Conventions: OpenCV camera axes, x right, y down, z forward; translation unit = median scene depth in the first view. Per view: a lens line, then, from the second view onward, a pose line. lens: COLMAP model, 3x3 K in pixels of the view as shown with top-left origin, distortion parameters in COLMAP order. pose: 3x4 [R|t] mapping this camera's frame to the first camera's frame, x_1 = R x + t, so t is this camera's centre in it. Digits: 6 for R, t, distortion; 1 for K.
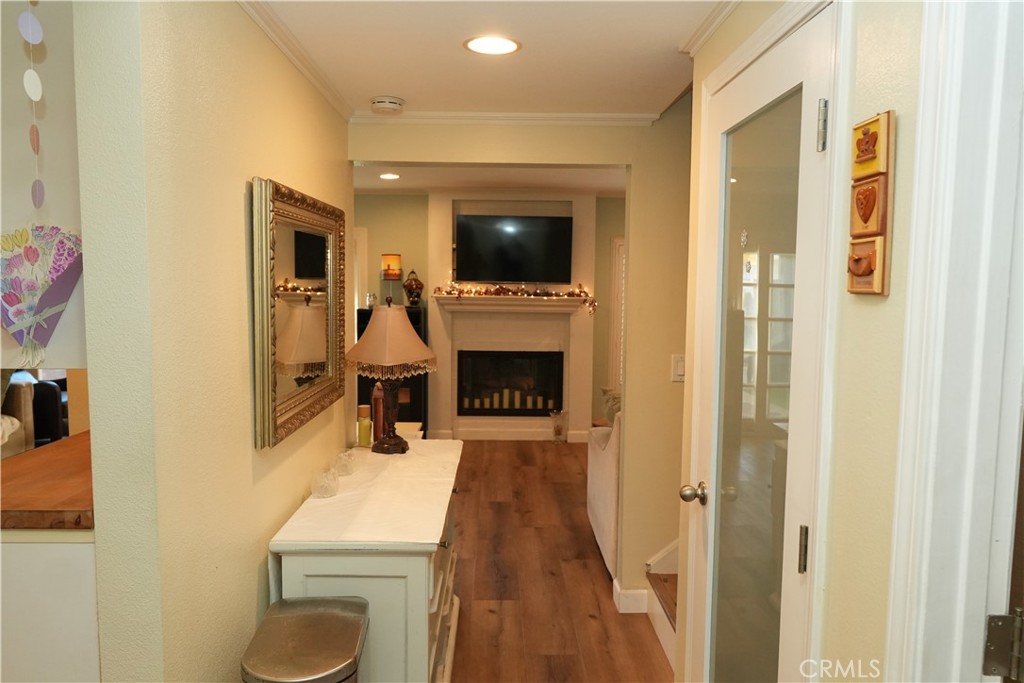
lens RADIAL K [[713.7, 0, 509.6], [0, 713.7, 342.8], [0, 0, 1]] dist [-0.002832, -0.000133]
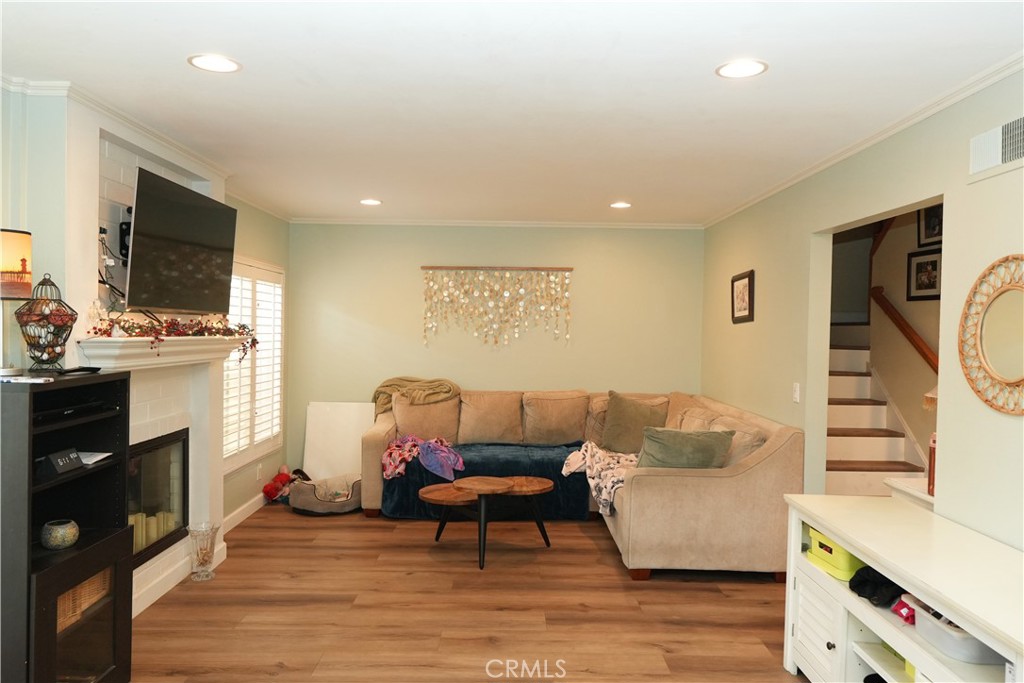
lens RADIAL K [[713.7, 0, 511.9], [0, 713.7, 338.3], [0, 0, 1]] dist [-0.002832, -0.000133]
pose [[0.007191, -0.024338, 0.999678, -0.705153], [0.062148, 0.997782, 0.023845, -0.079511], [-0.998041, 0.061956, 0.008688, 0.968994]]
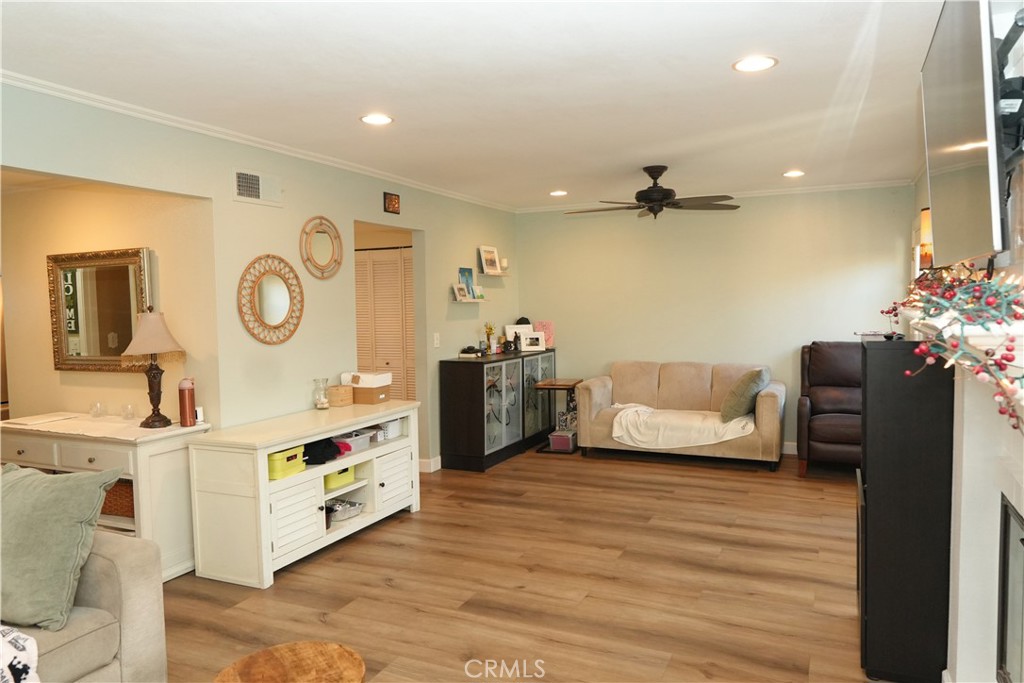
lens RADIAL K [[713.7, 0, 513.5], [0, 713.7, 343.1], [0, 0, 1]] dist [-0.002832, -0.000133]
pose [[-0.443520, 0.058689, -0.894341, 0.395101], [-0.046513, 0.995002, 0.088362, -0.075620], [0.895057, 0.080788, -0.438573, 1.254401]]
